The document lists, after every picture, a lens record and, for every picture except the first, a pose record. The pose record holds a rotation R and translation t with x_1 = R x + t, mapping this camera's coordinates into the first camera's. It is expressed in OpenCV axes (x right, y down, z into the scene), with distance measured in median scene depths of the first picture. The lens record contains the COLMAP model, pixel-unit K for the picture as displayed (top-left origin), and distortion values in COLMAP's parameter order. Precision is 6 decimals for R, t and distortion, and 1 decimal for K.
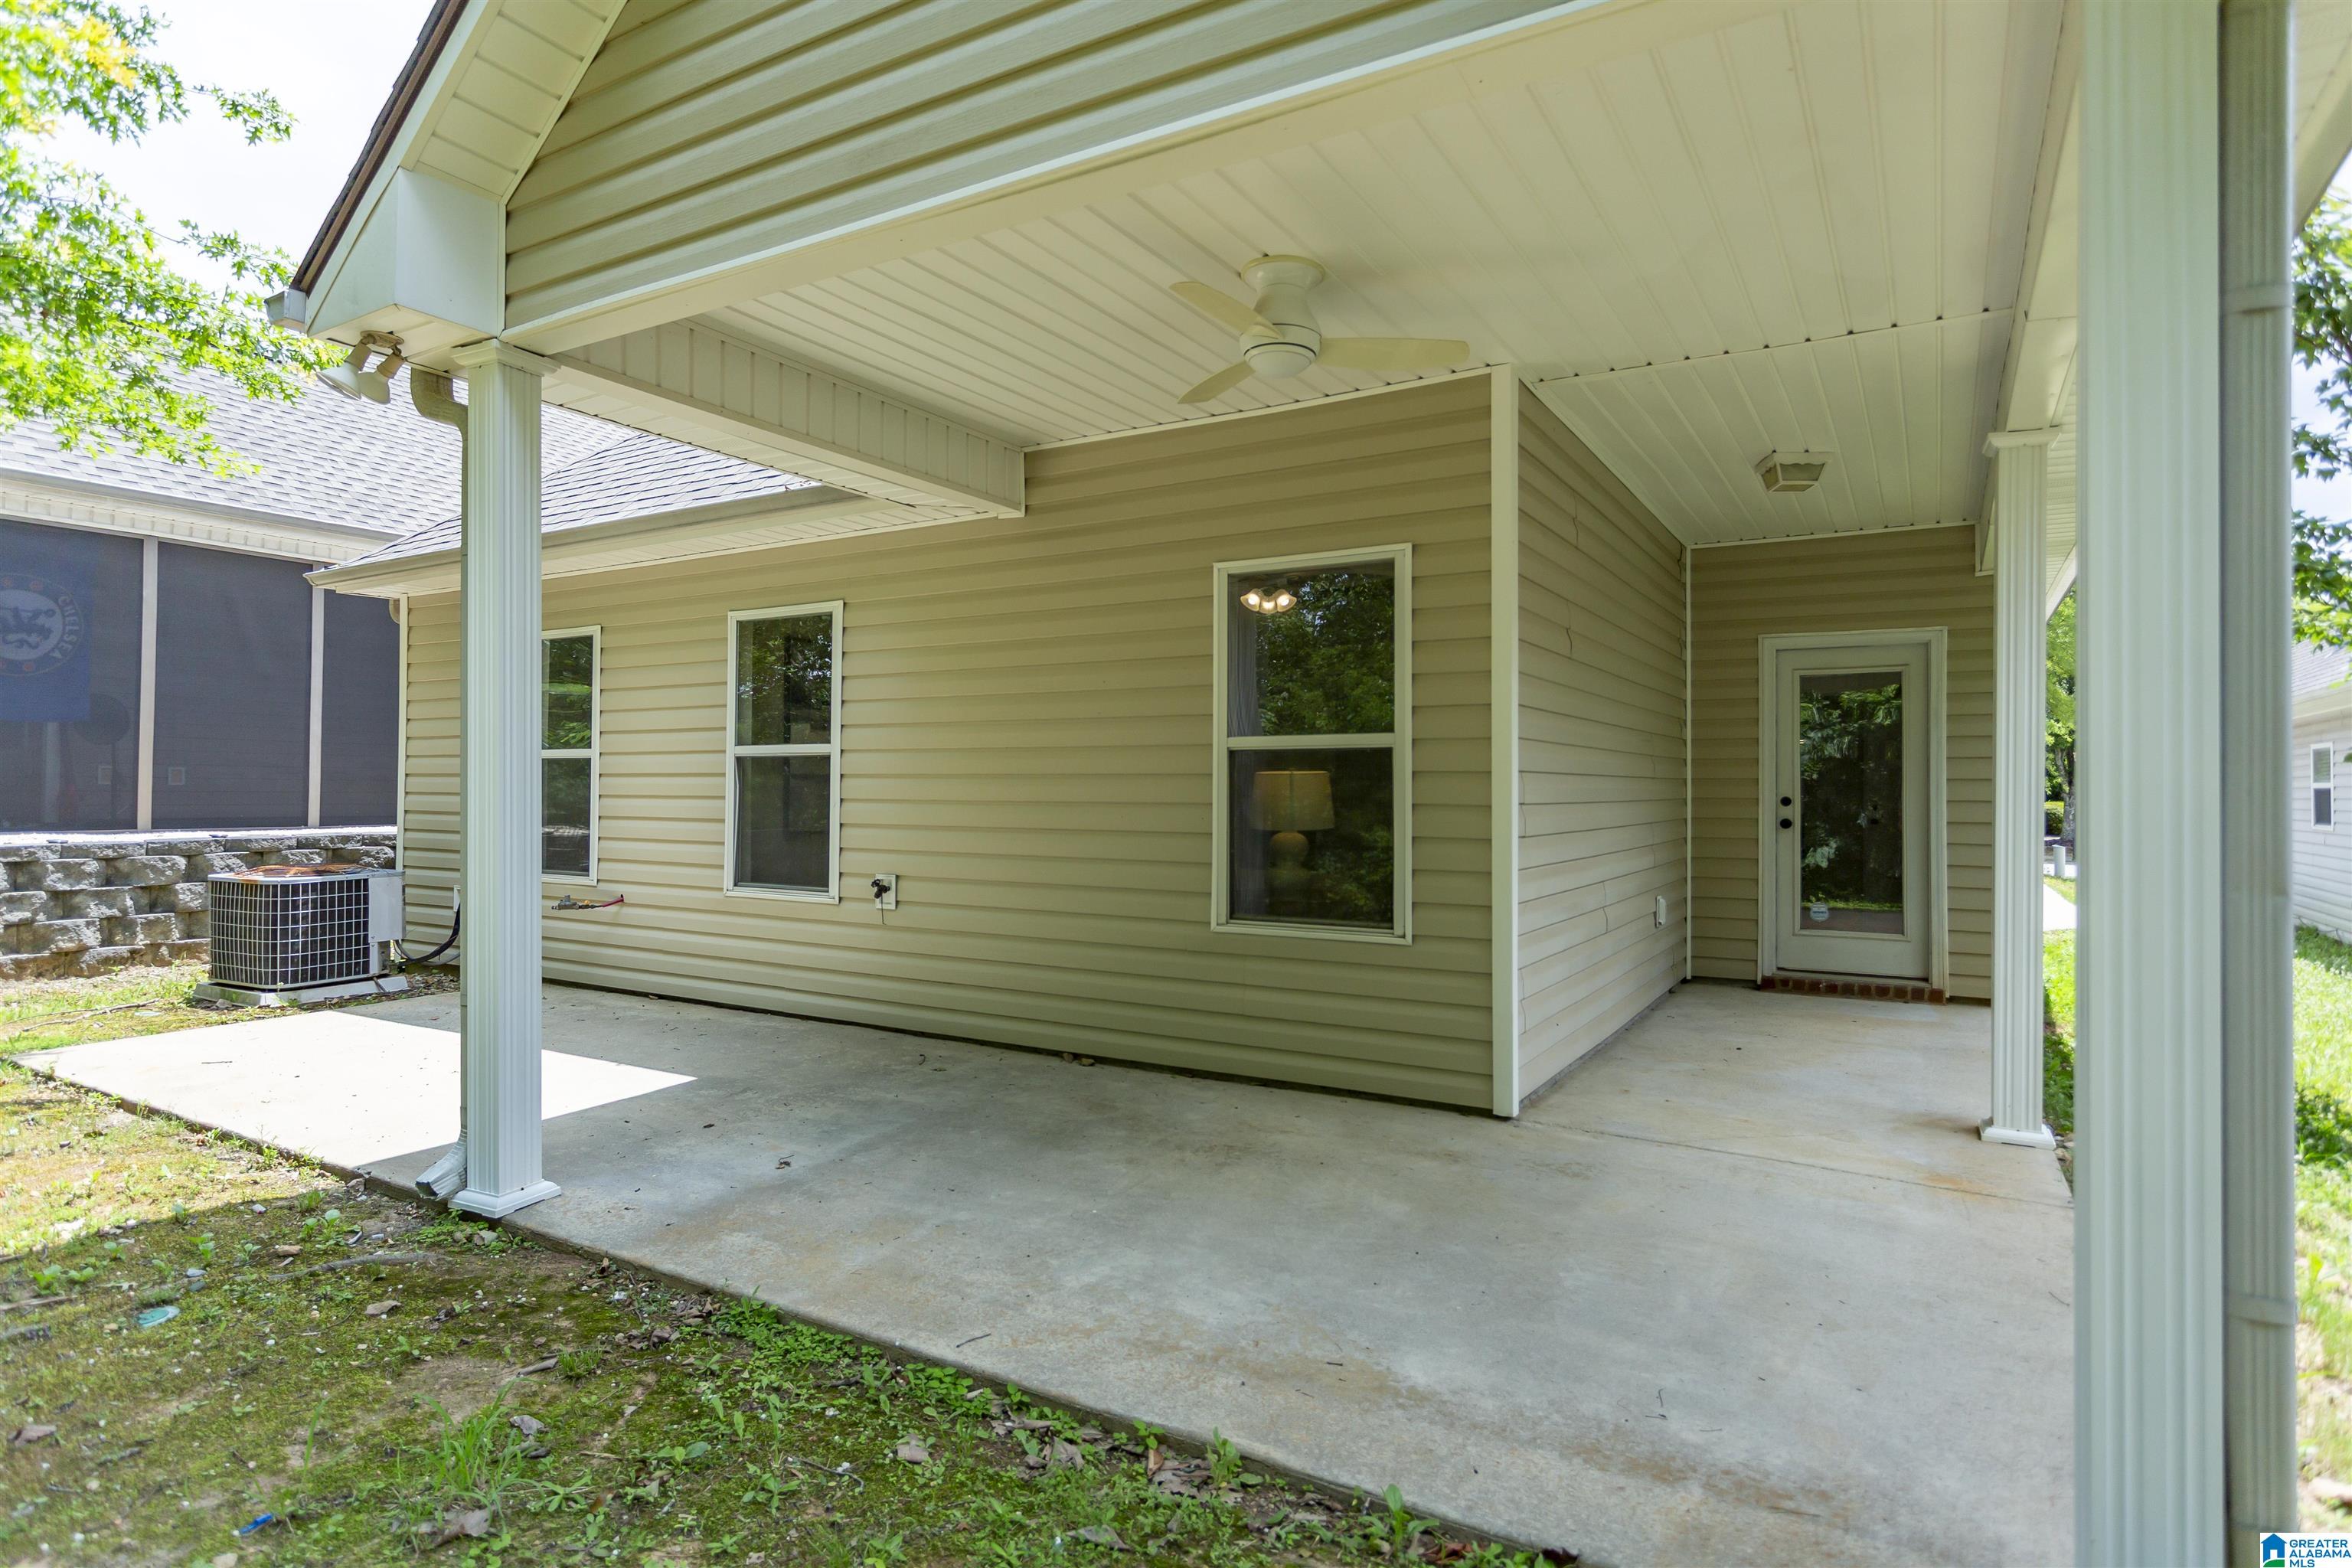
lens RADIAL K [[1230.5, 0, 1063.5], [0, 1230.5, 756.5], [0, 0, 1]] dist [0.006415, 0.000378]
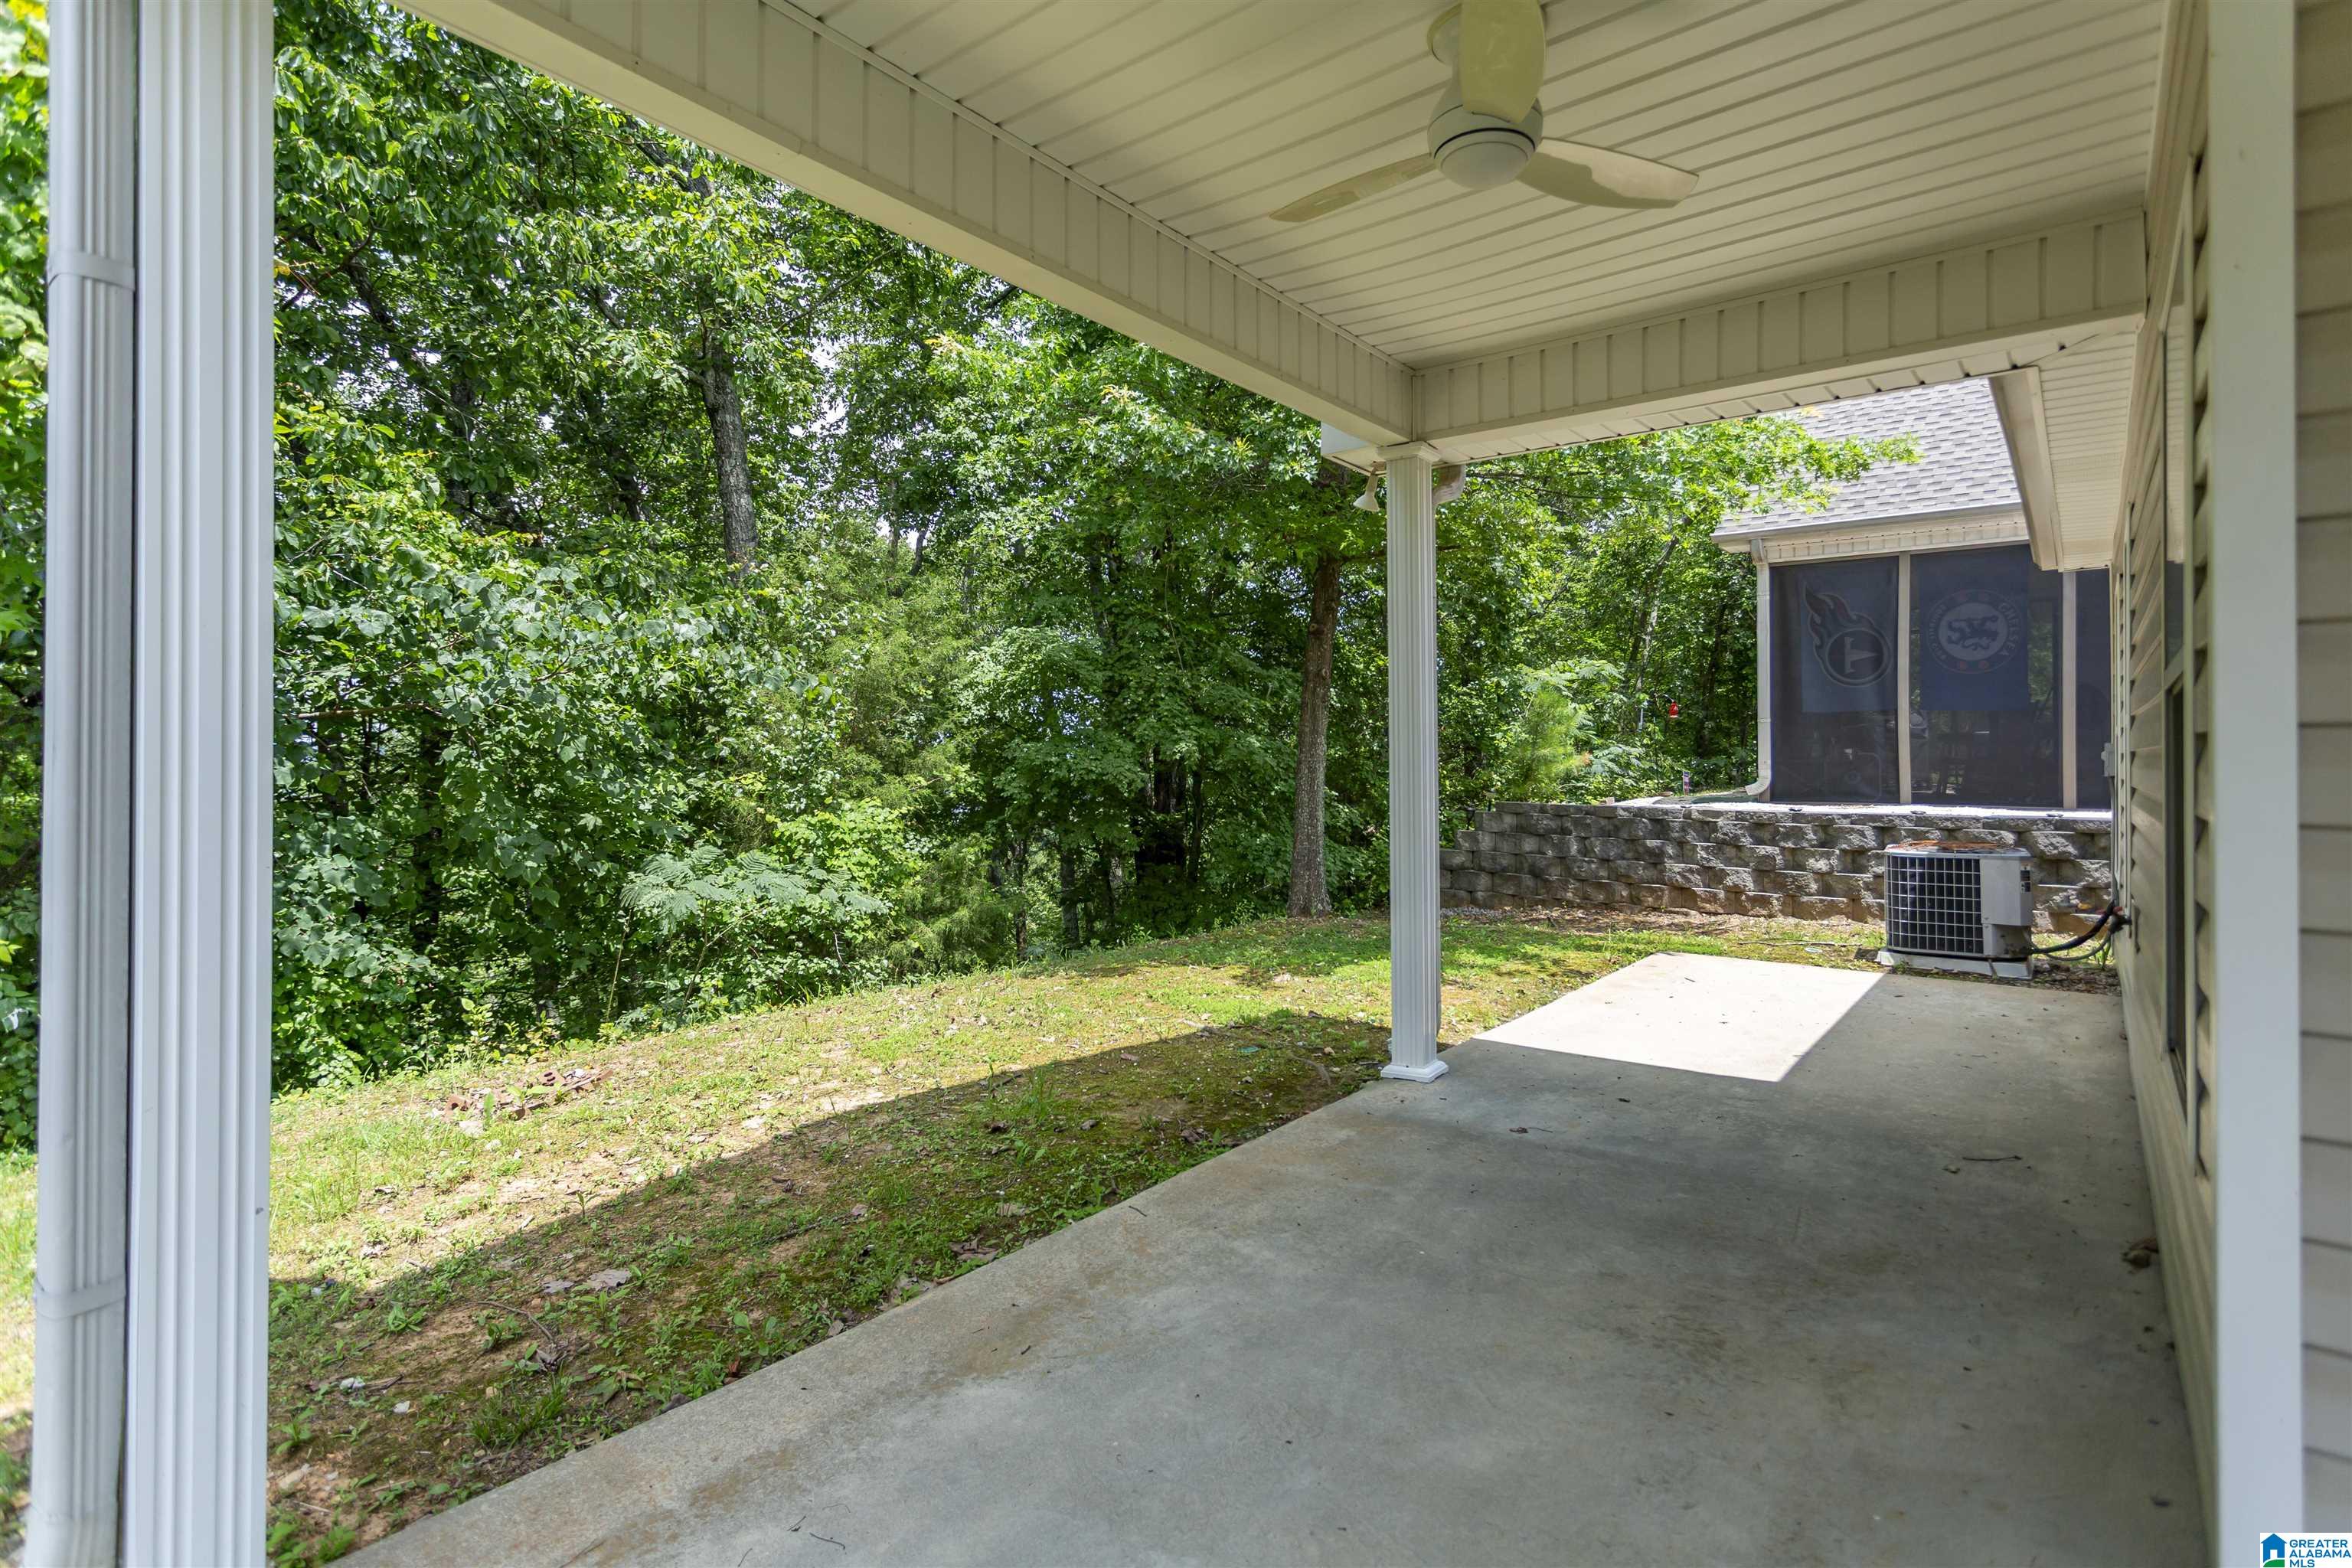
lens RADIAL K [[1162.1, 0, 1255.6], [0, 1162.1, 757.7], [0, 0, 1]] dist [0.019747, 0.000122]
pose [[-0.059133, -0.008975, -0.998210, 0.564592], [0.024669, 0.999641, -0.010449, 0.014830], [0.997945, -0.025242, -0.058890, 0.613106]]
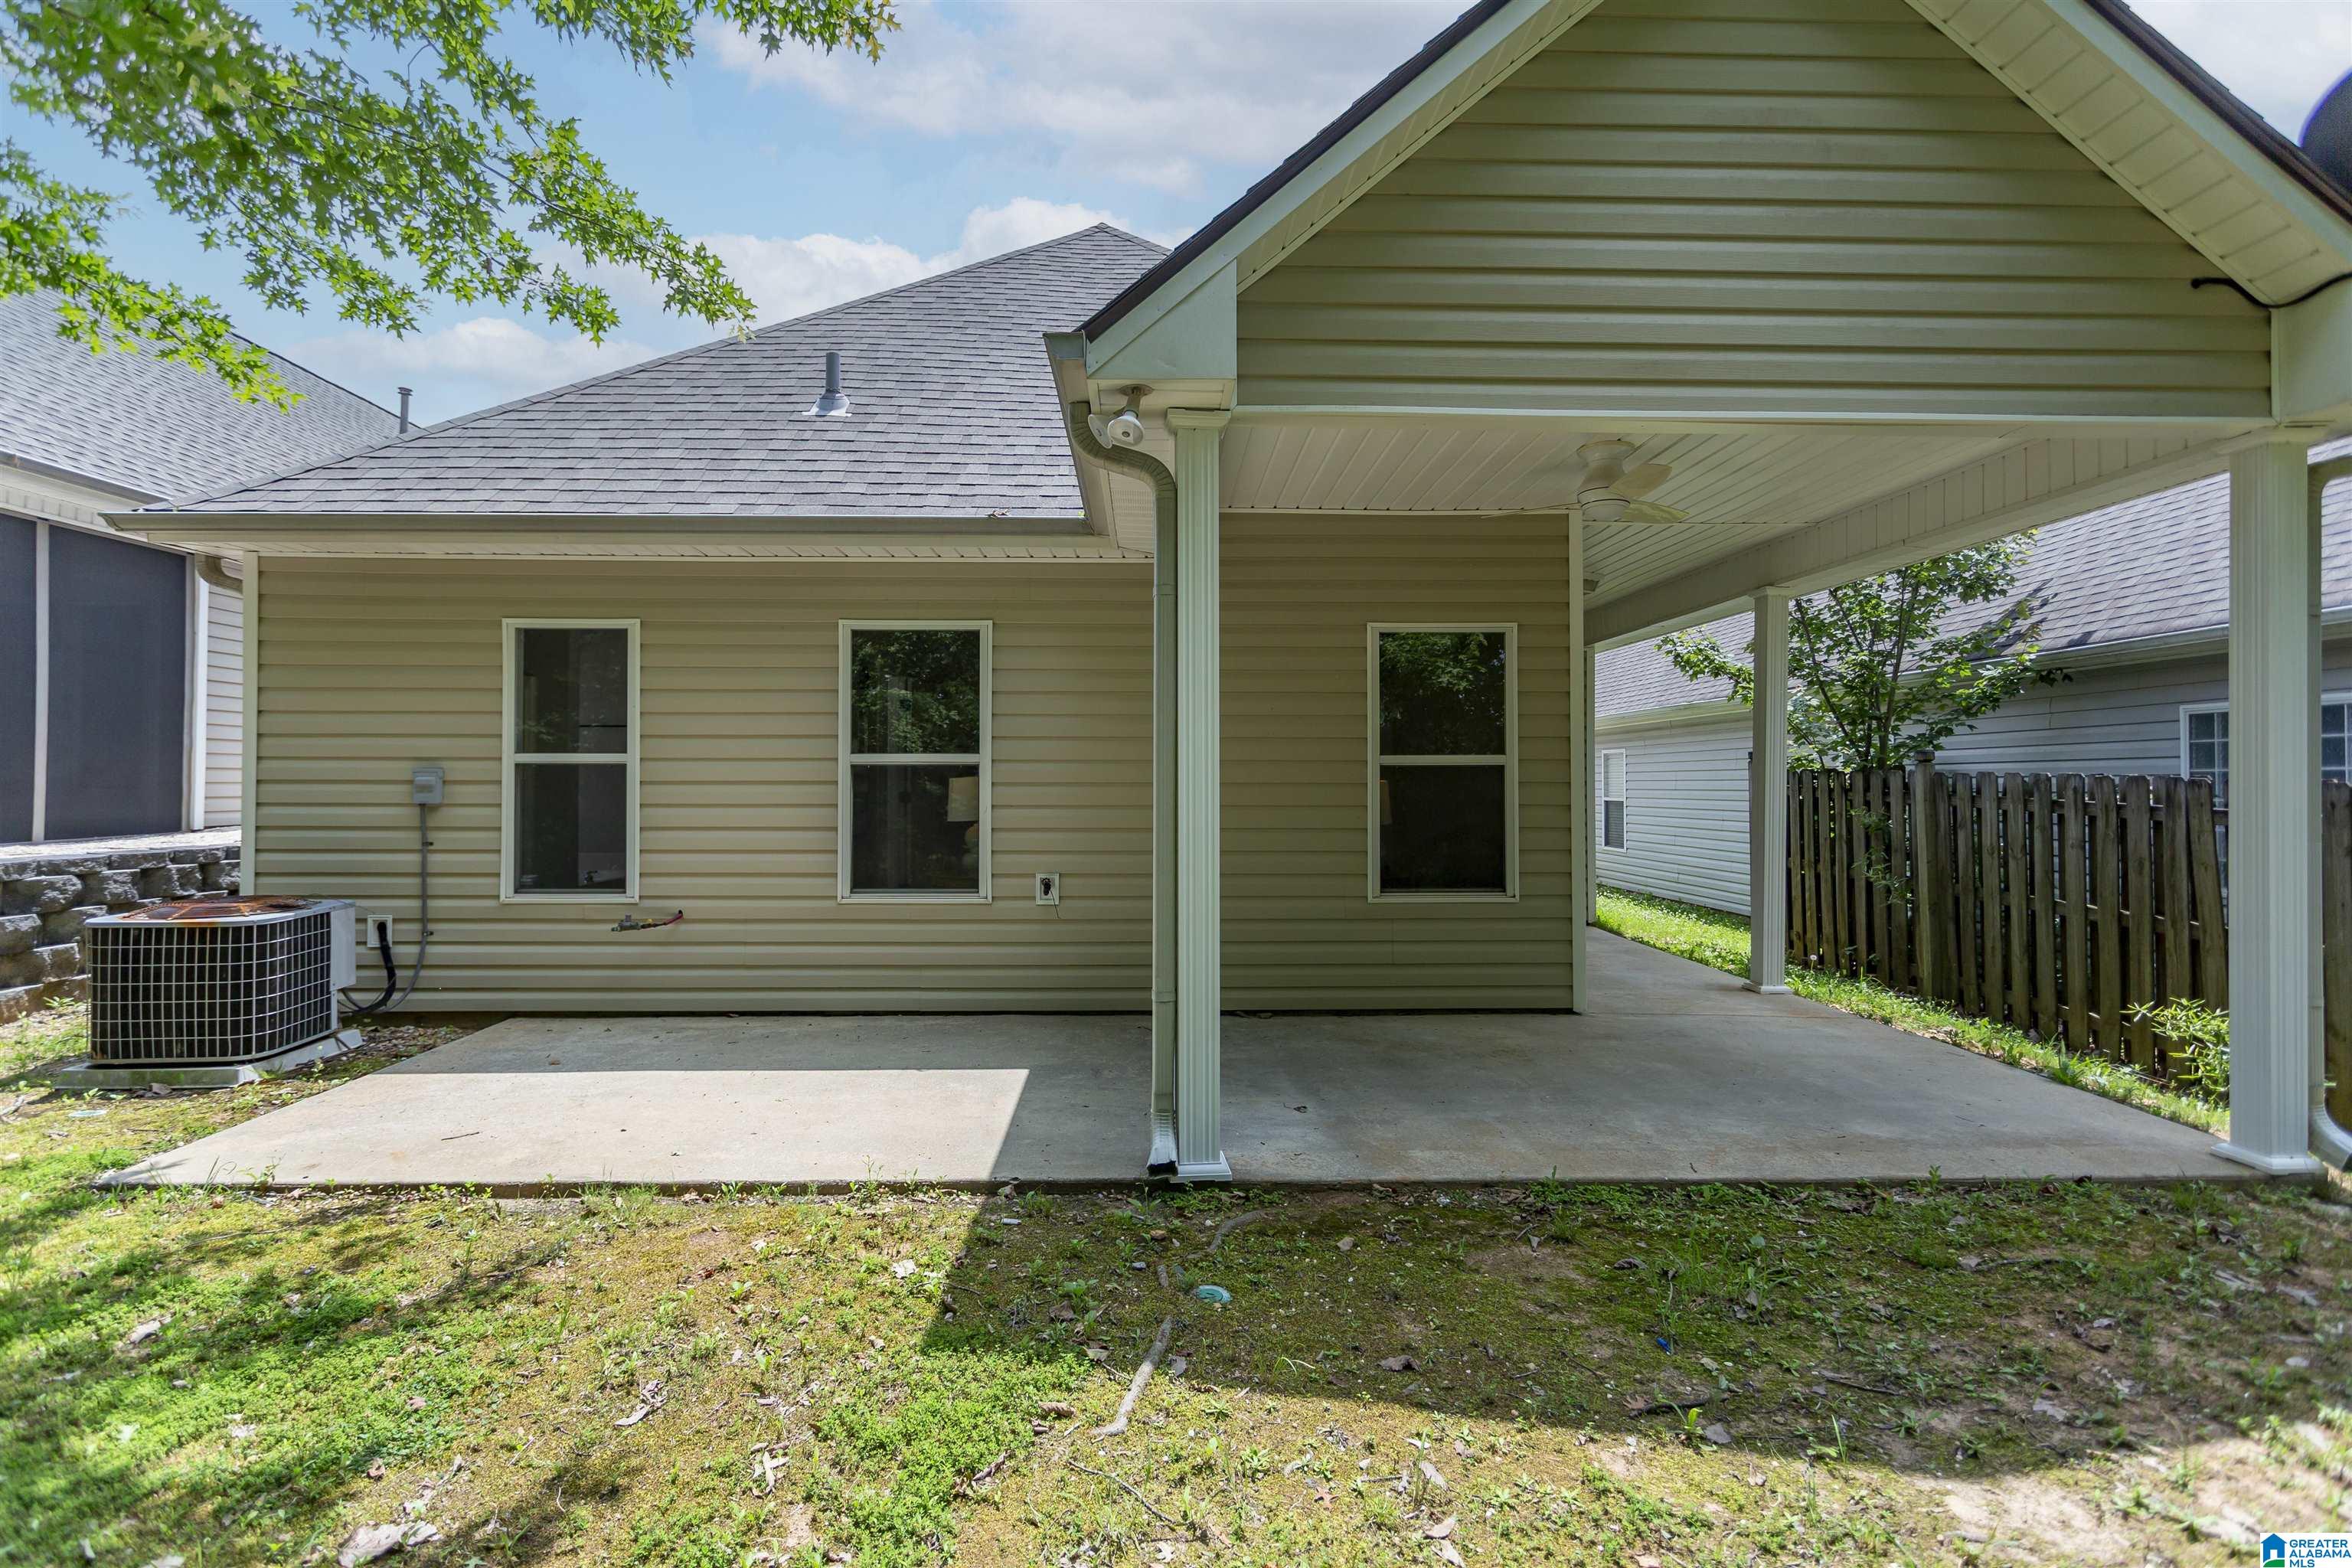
lens RADIAL K [[1115.5, 0, 1190.4], [0, 1115.5, 766.7], [0, 0, 1]] dist [0.003612, 0.000851]
pose [[0.831406, 0.001645, 0.555662, -0.678683], [-0.009905, 0.999881, 0.011862, -0.014678], [-0.555577, -0.015366, 0.831323, 0.108028]]
